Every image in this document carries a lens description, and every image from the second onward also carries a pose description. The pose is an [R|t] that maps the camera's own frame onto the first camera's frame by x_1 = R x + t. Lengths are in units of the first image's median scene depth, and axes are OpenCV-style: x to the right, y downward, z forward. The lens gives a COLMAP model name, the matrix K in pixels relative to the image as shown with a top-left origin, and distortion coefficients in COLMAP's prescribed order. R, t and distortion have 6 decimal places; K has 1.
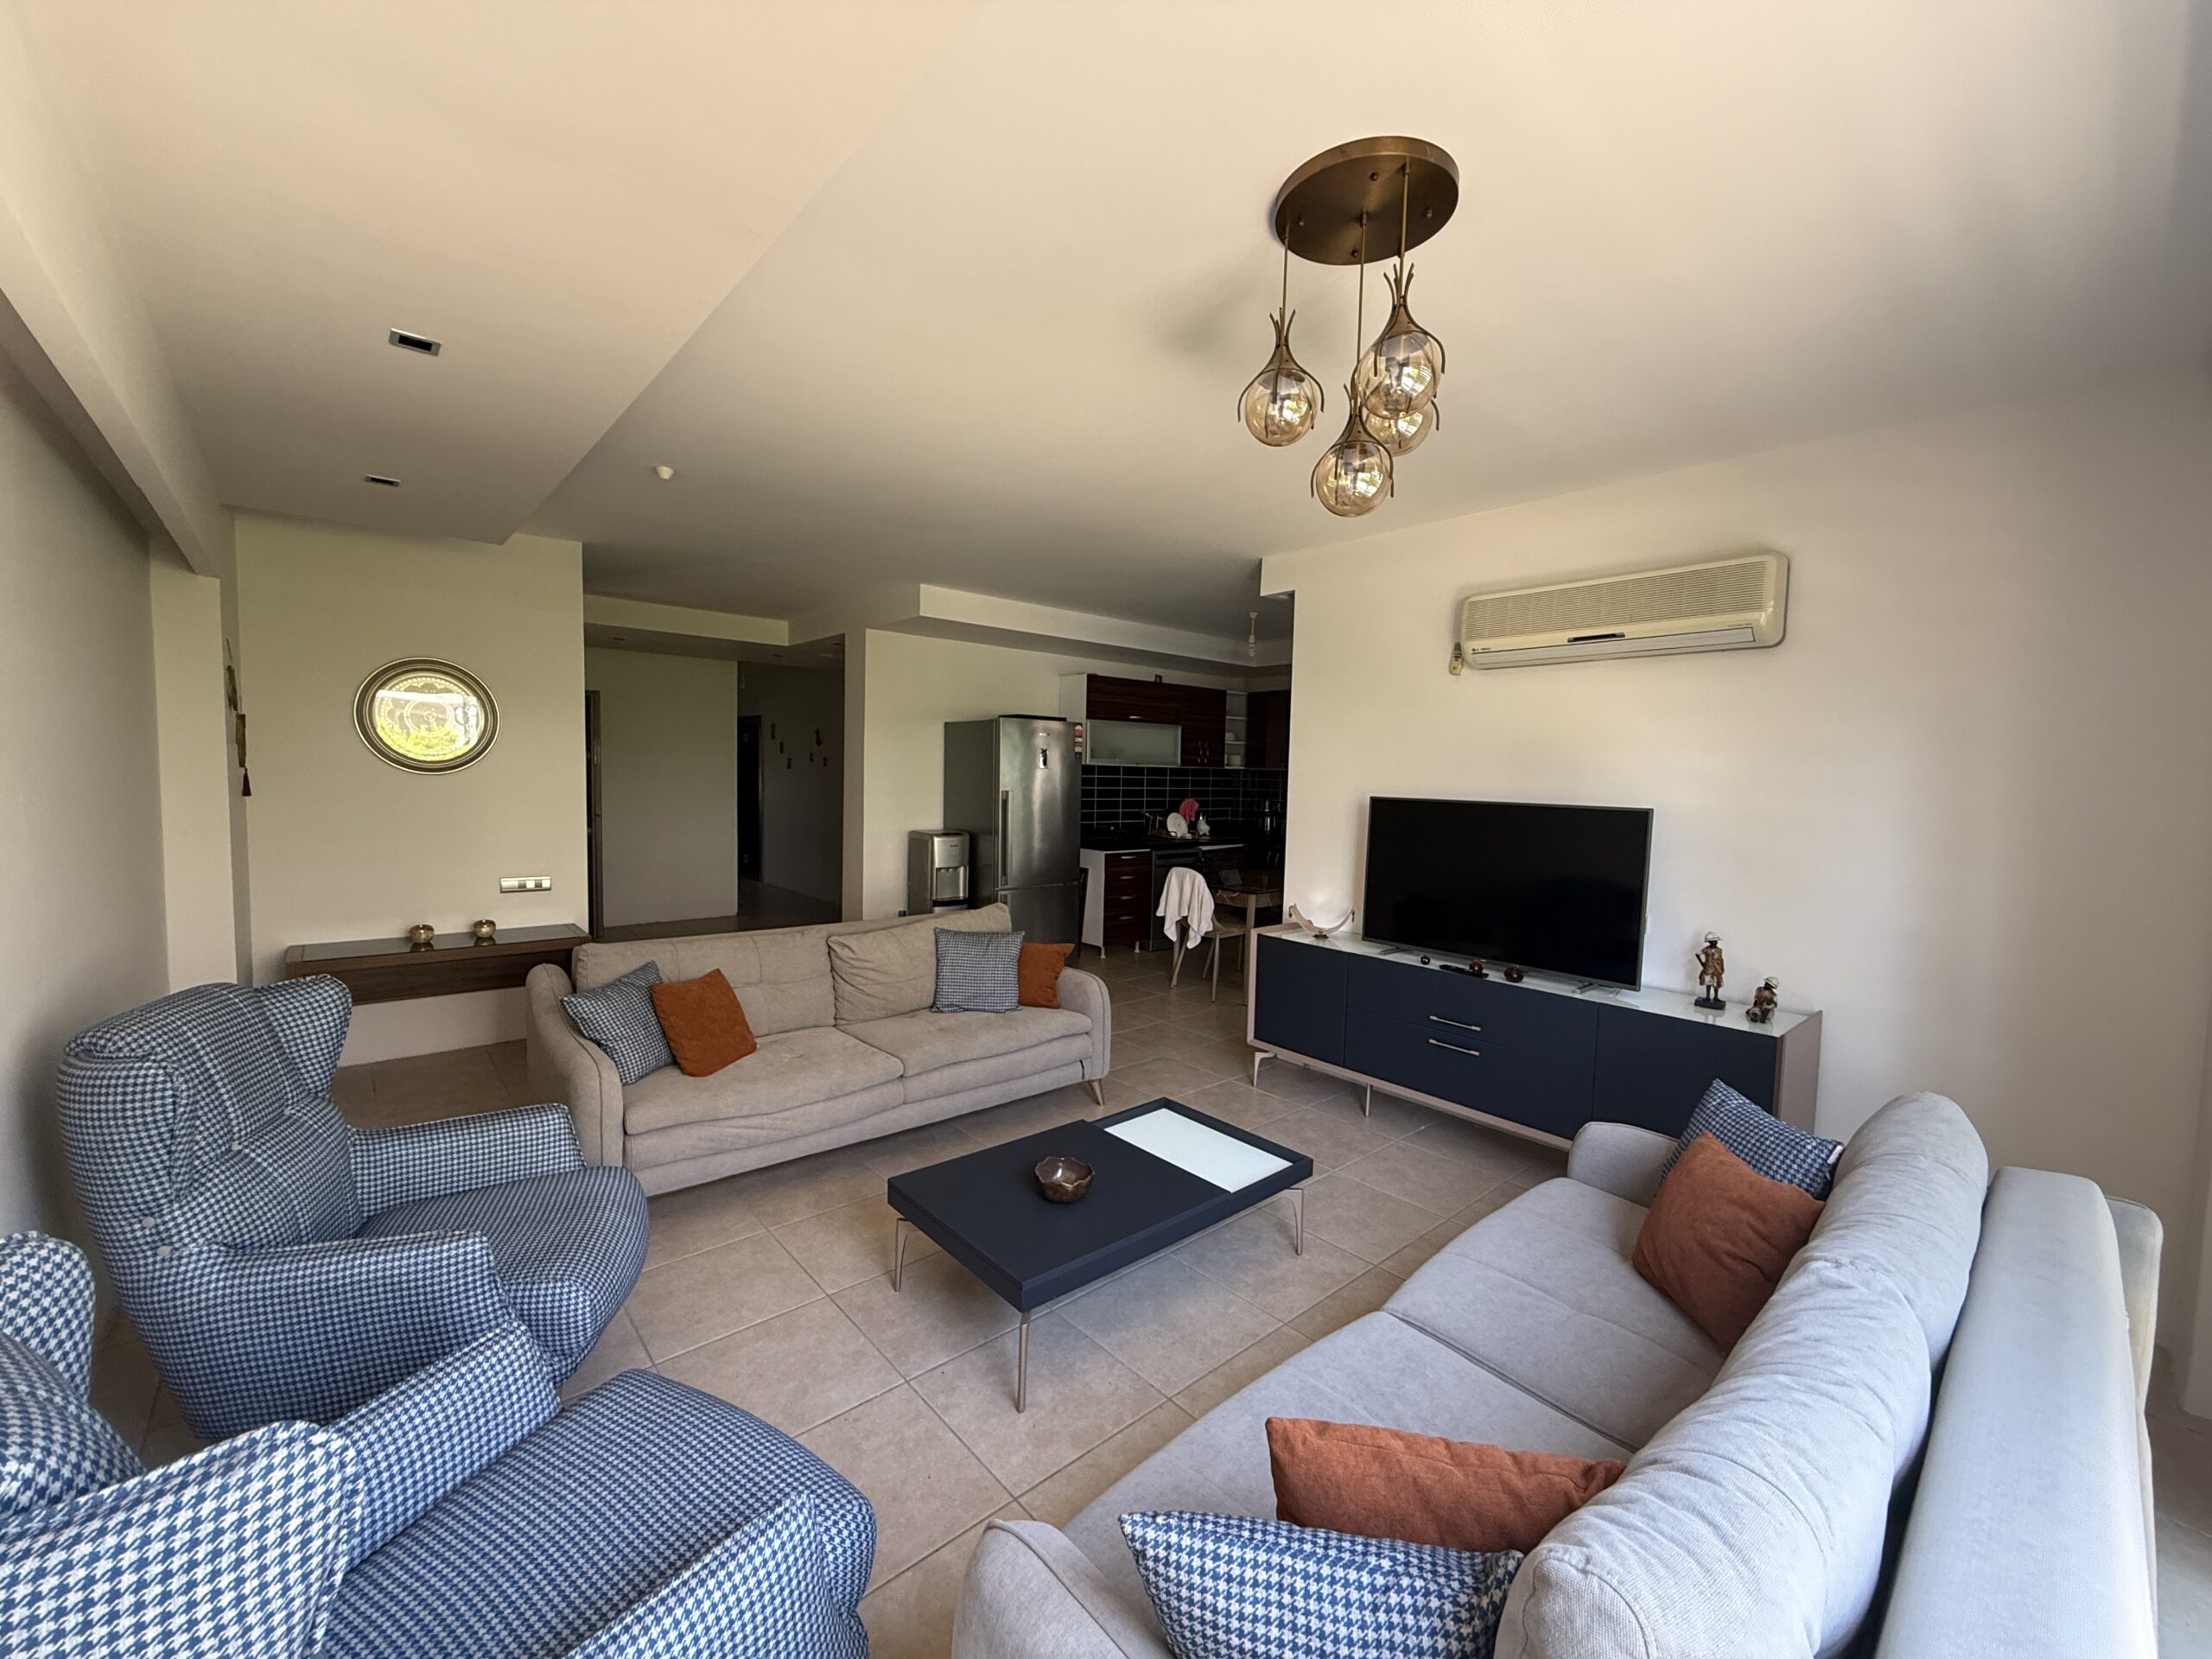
lens RADIAL K [[879.7, 0, 1125.7], [0, 879.7, 825.6], [0, 0, 1]] dist [0.001829, 0.000584]
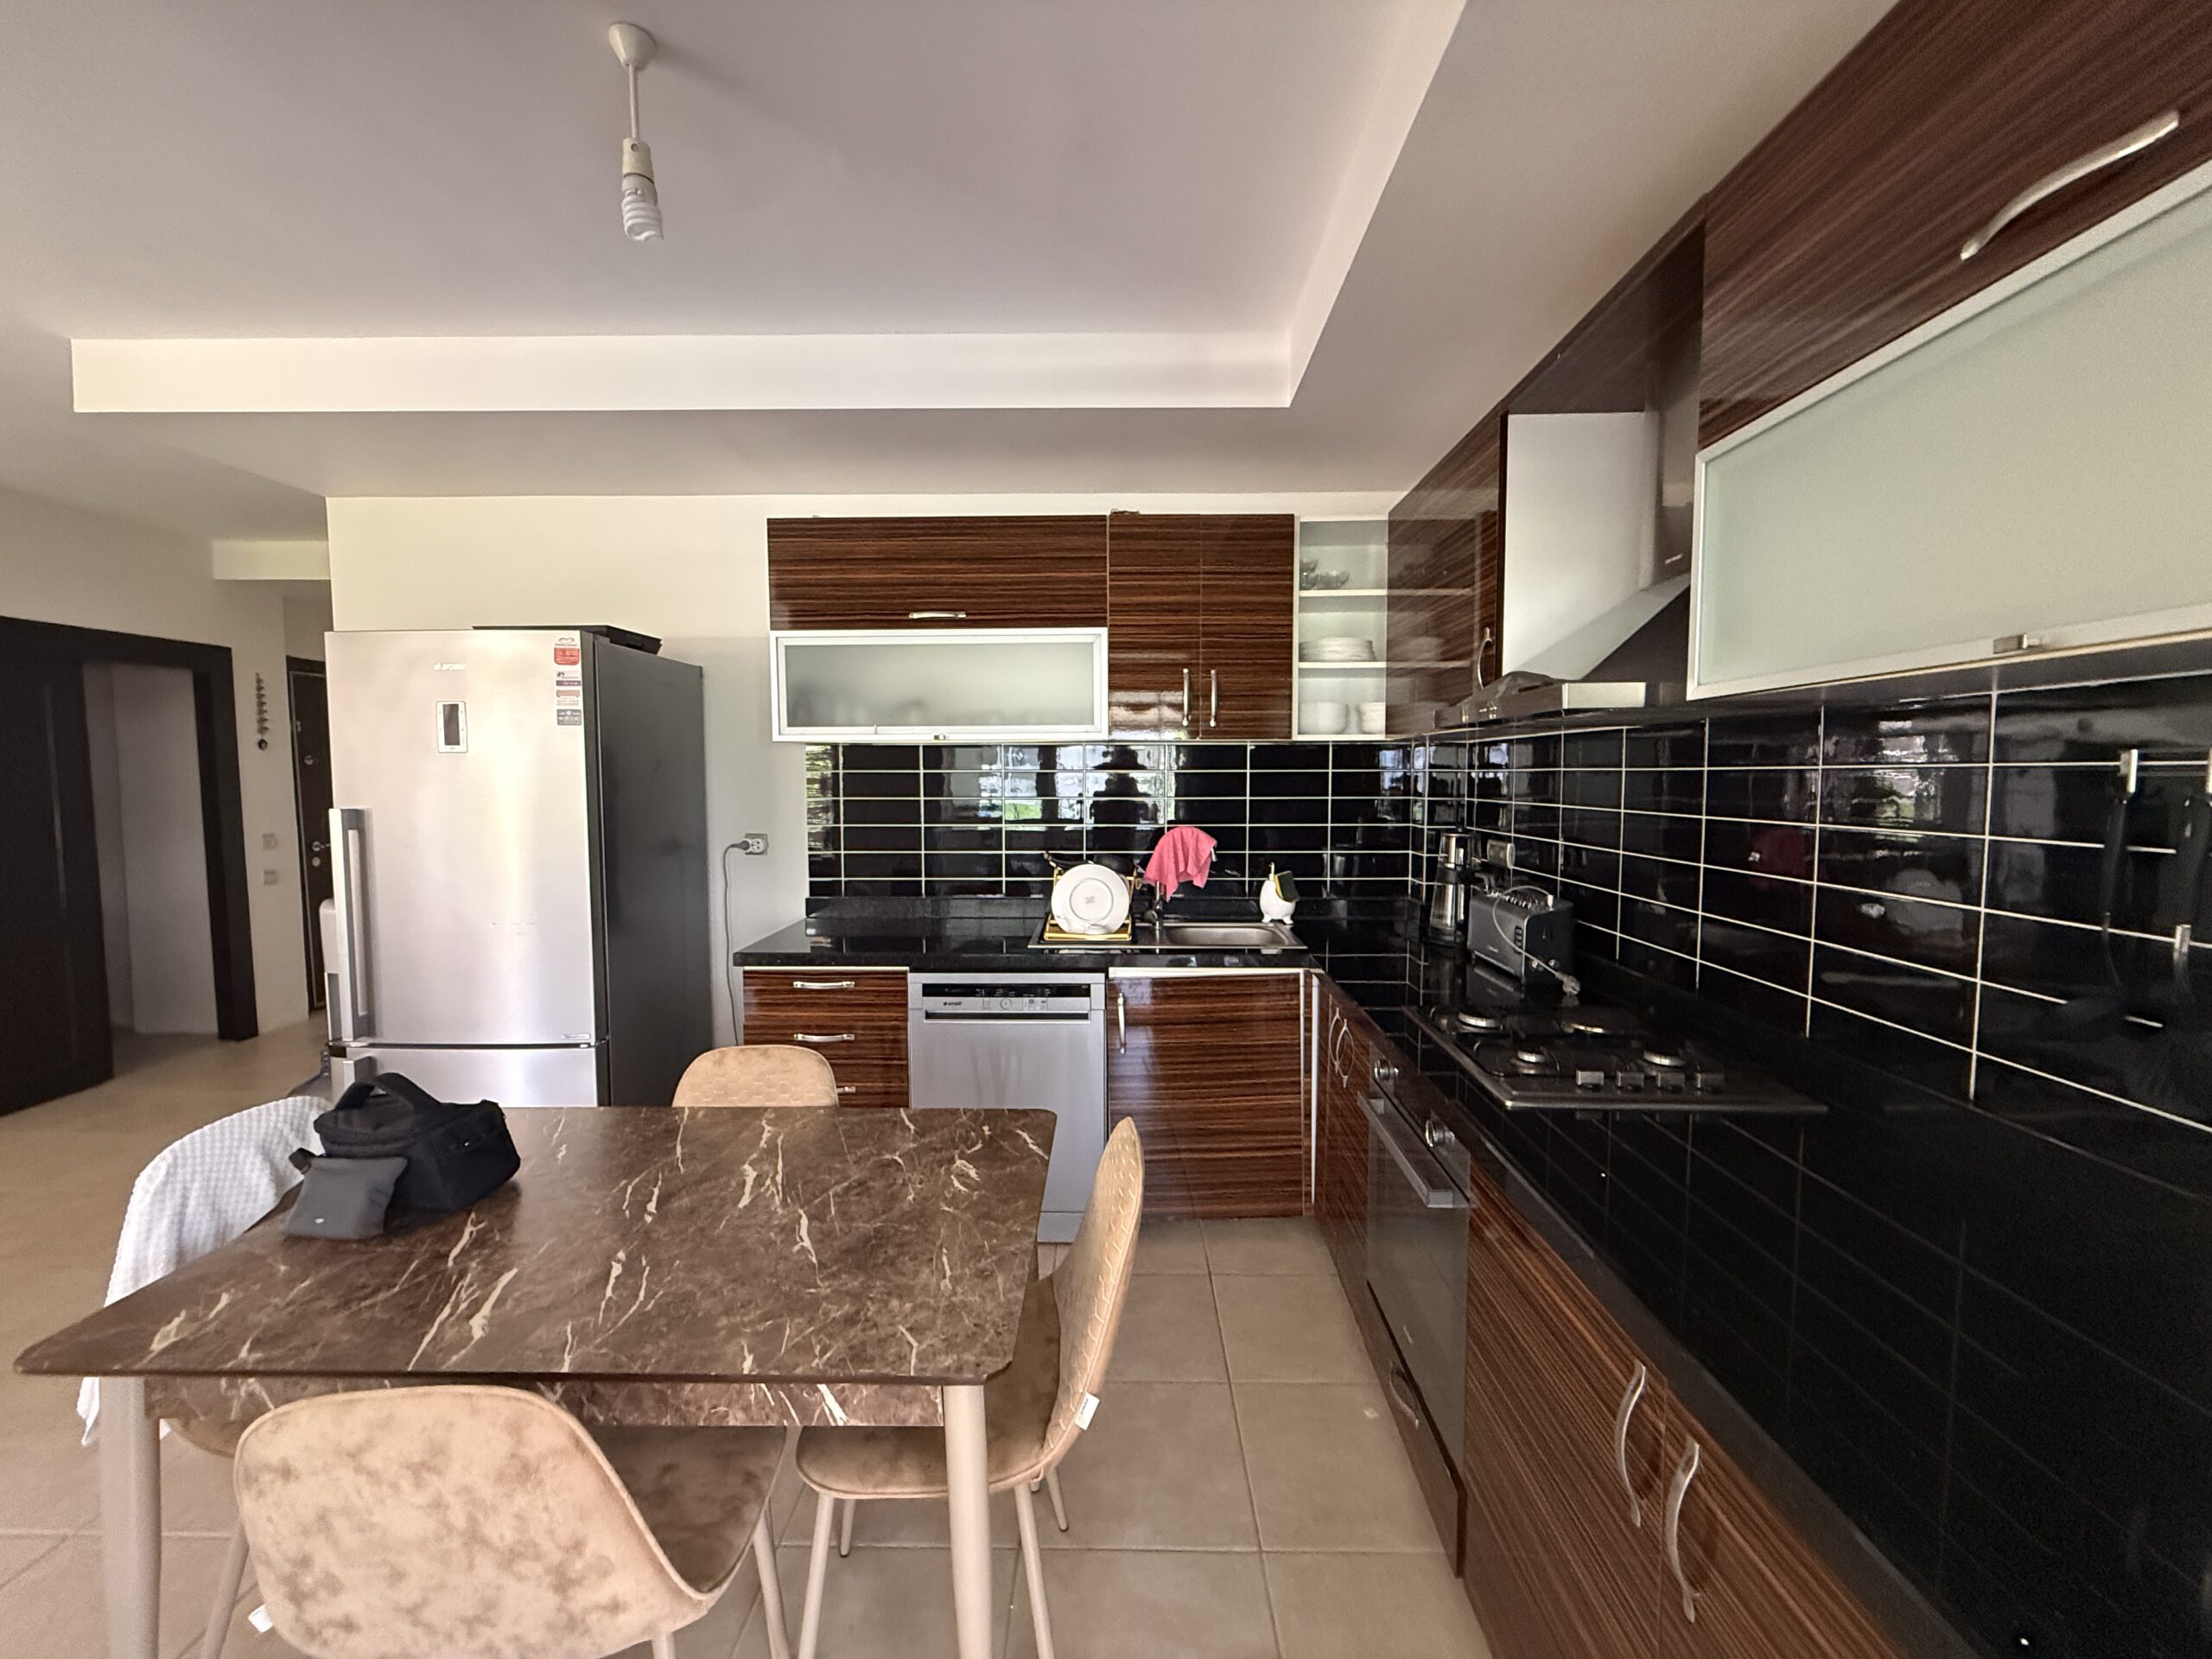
lens RADIAL K [[879.7, 0, 1108.0], [0, 879.7, 831.2], [0, 0, 1]] dist [0.001829, 0.000584]
pose [[0.724111, 0.024578, -0.689246, 0.302264], [-0.025932, 0.999628, 0.008403, -0.030297], [0.689196, 0.011789, 0.724479, 0.706046]]
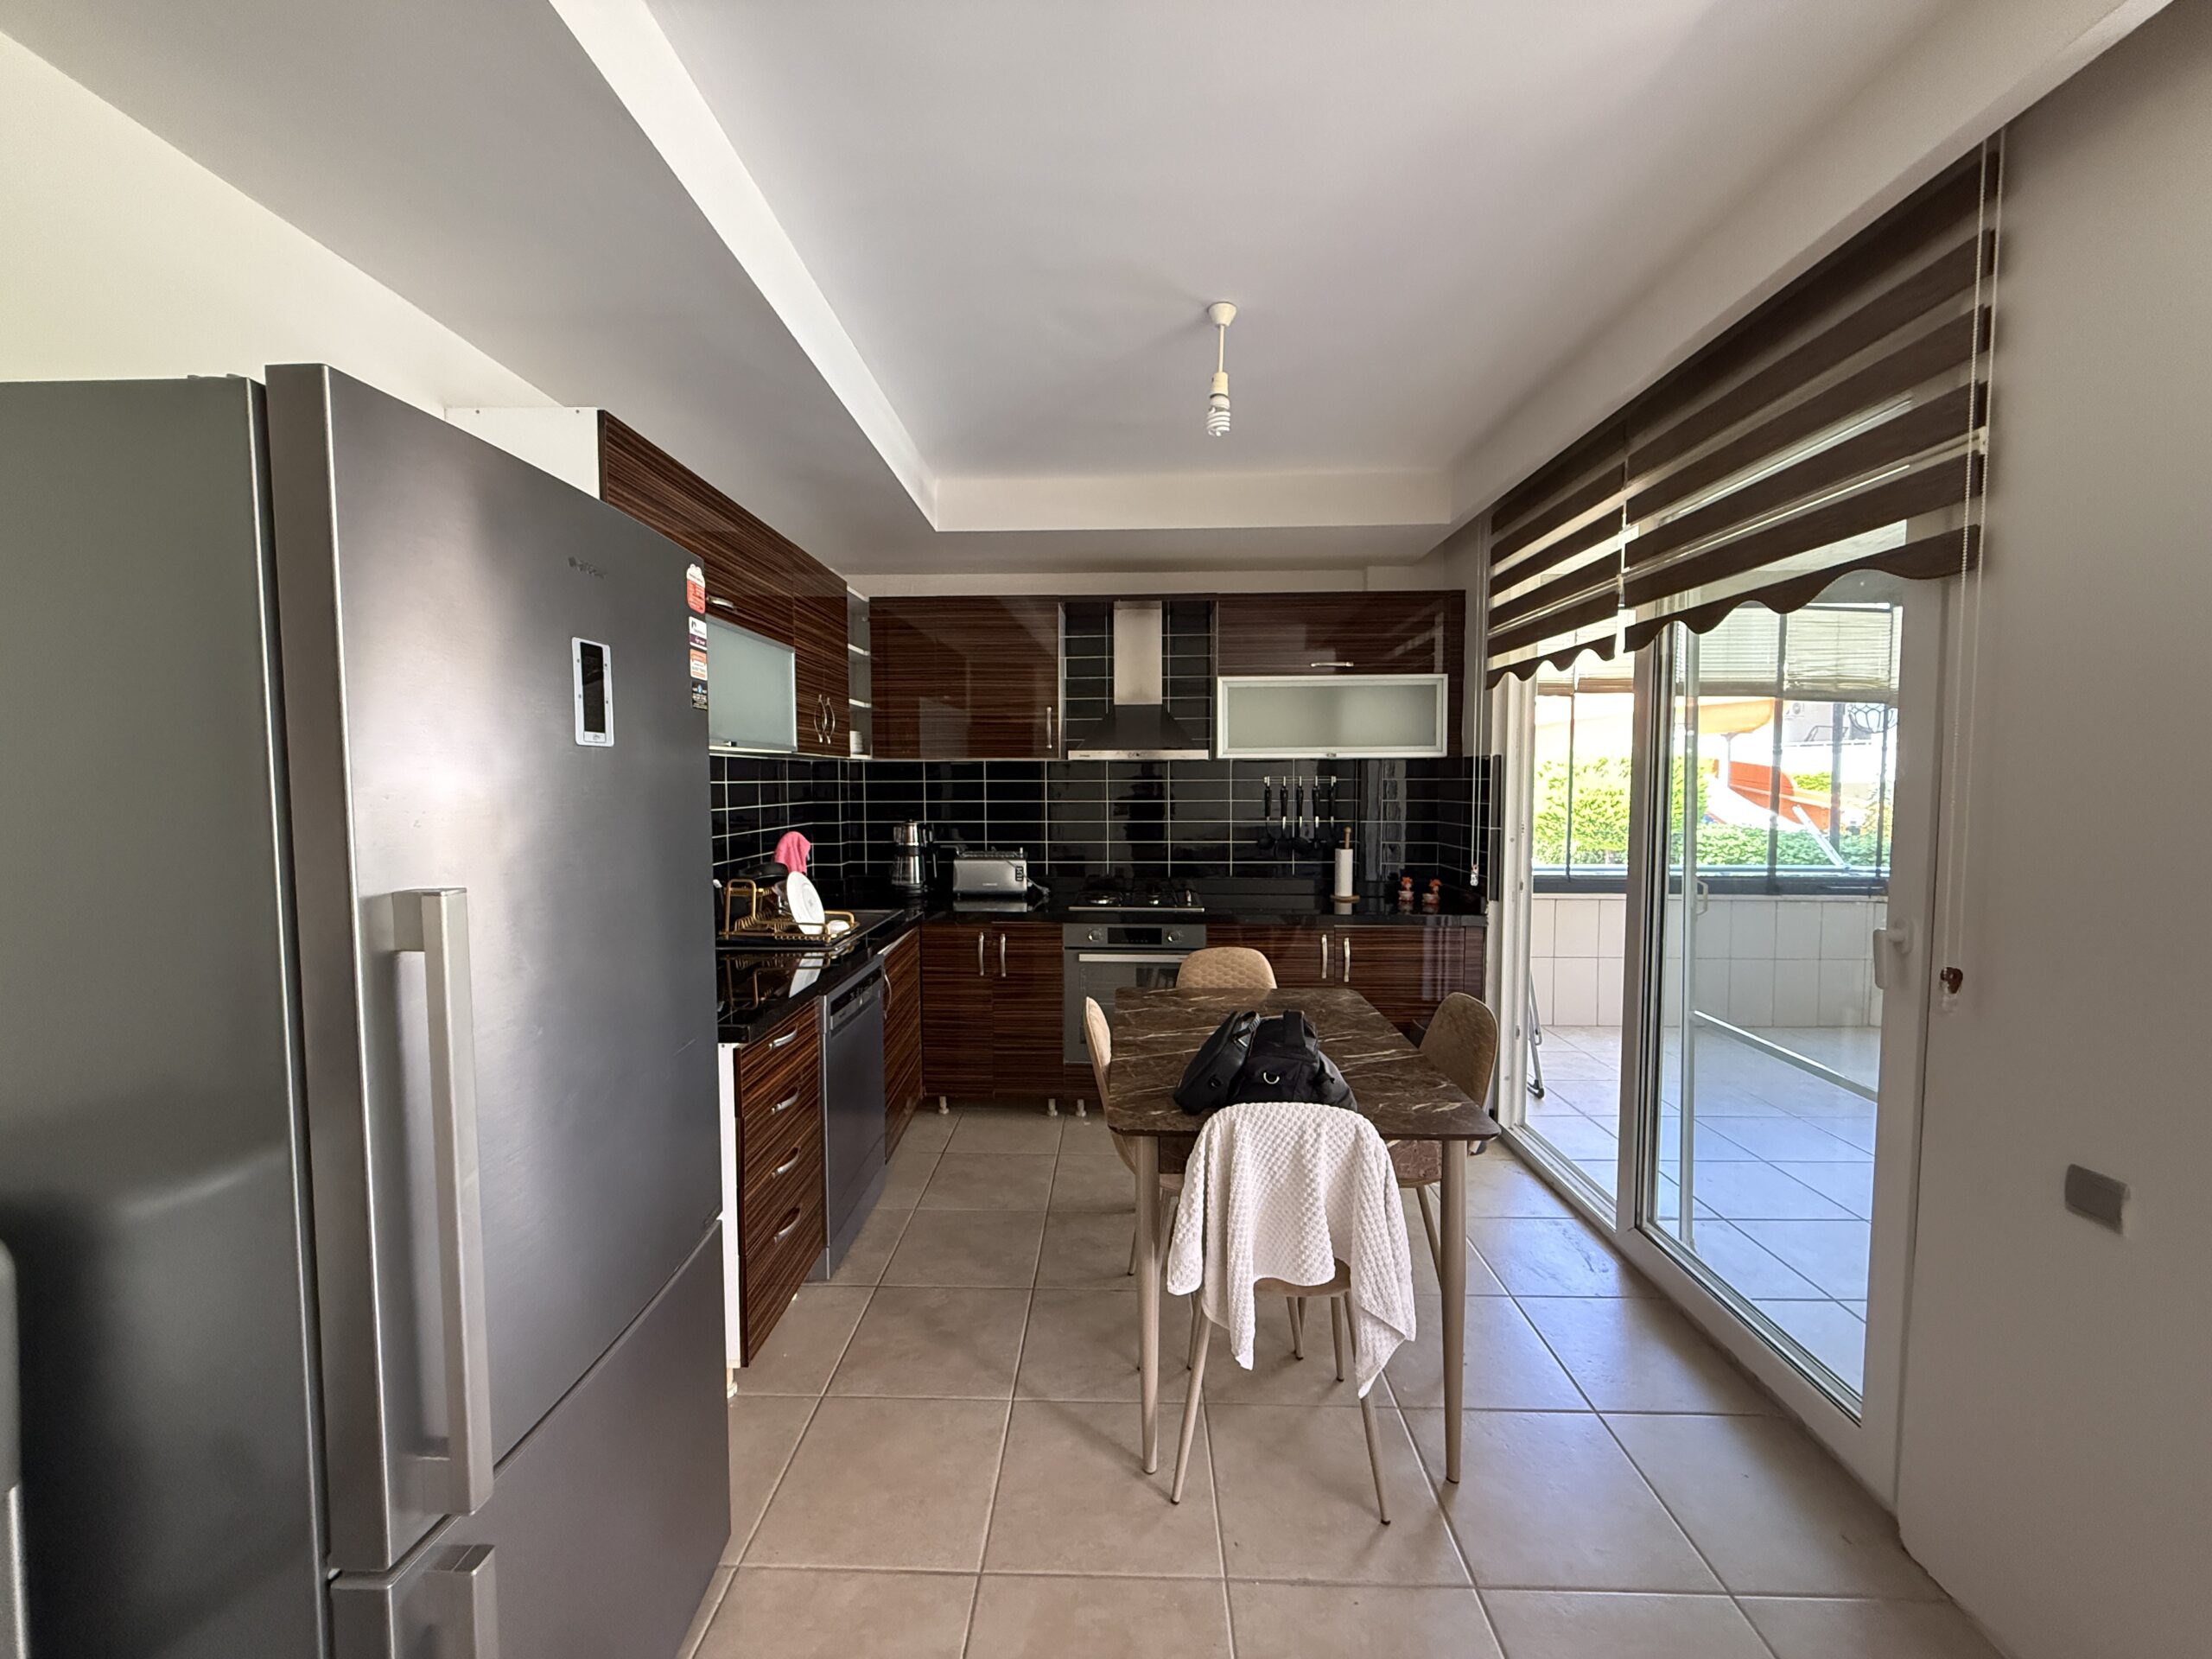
lens RADIAL K [[879.7, 0, 1100.5], [0, 879.7, 827.0], [0, 0, 1]] dist [0.001829, 0.000584]
pose [[0.692134, -0.060186, 0.719255, -0.111018], [0.058786, 0.997907, 0.026934, -0.034652], [-0.719371, 0.023641, 0.694224, 0.610432]]
